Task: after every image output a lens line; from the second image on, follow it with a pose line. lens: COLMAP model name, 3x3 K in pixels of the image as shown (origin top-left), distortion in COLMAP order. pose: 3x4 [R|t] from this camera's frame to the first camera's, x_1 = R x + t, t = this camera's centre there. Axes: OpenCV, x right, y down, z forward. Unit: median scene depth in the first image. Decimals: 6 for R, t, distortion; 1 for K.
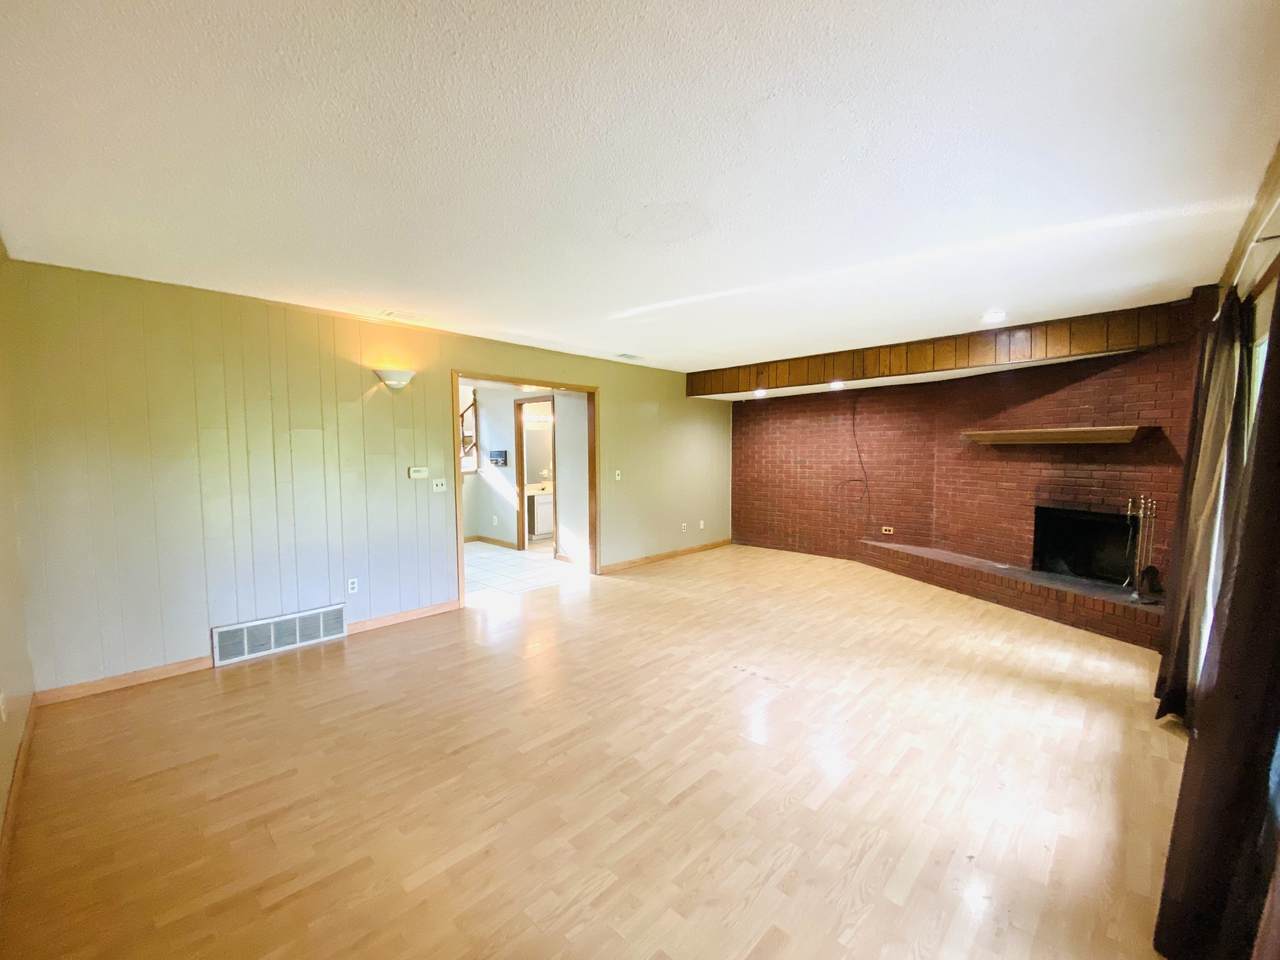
lens RADIAL K [[521.6, 0, 644.9], [0, 521.6, 477.6], [0, 0, 1]] dist [-0.003187, -0.001439]
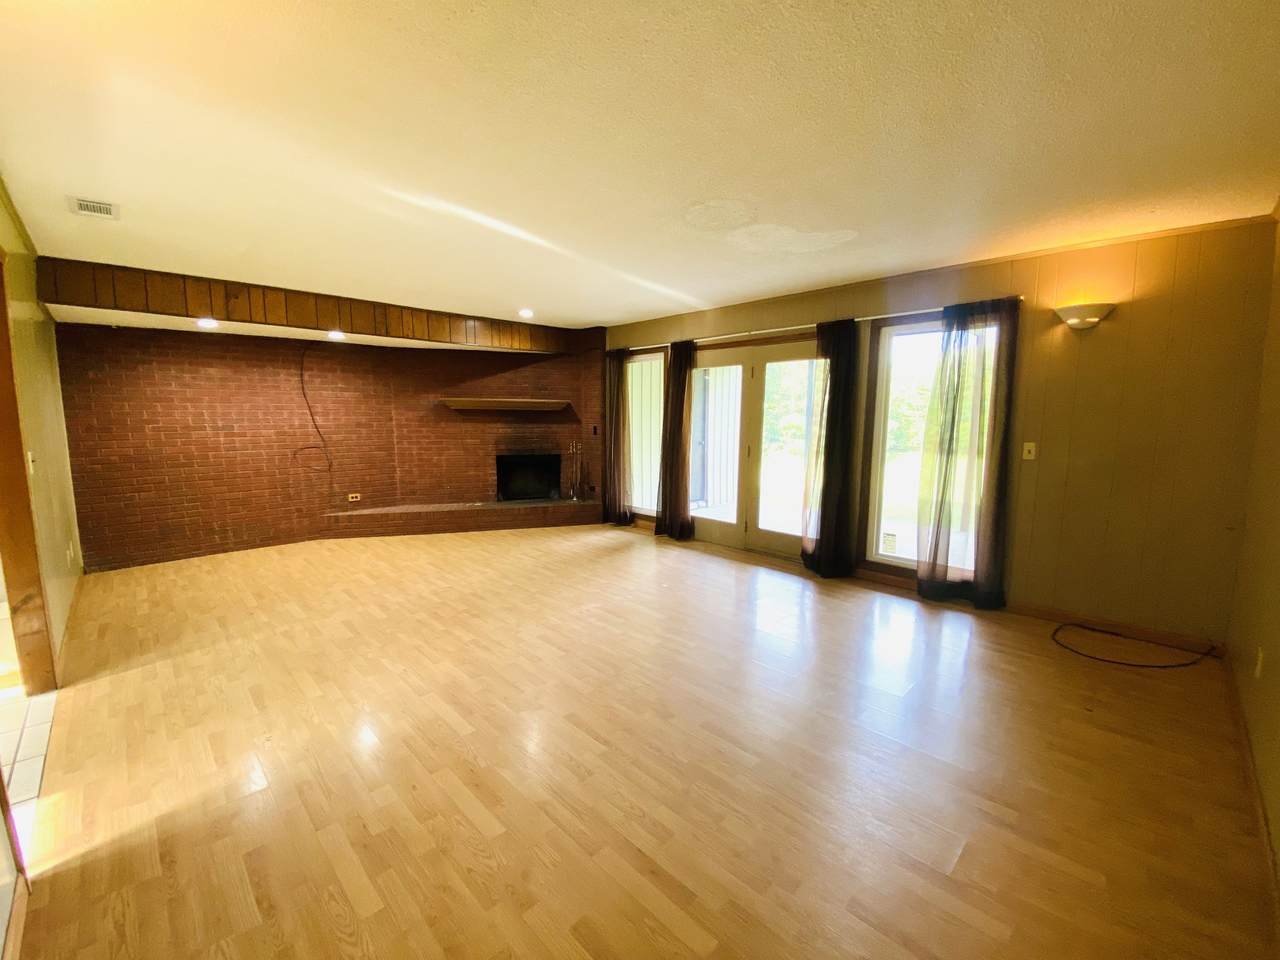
lens RADIAL K [[521.6, 0, 644.7], [0, 521.6, 482.6], [0, 0, 1]] dist [-0.003187, -0.001439]
pose [[-0.010014, -0.121825, 0.992501, -0.563996], [0.046167, 0.991436, 0.122160, -0.020860], [-0.998884, 0.047044, -0.004304, 0.553727]]
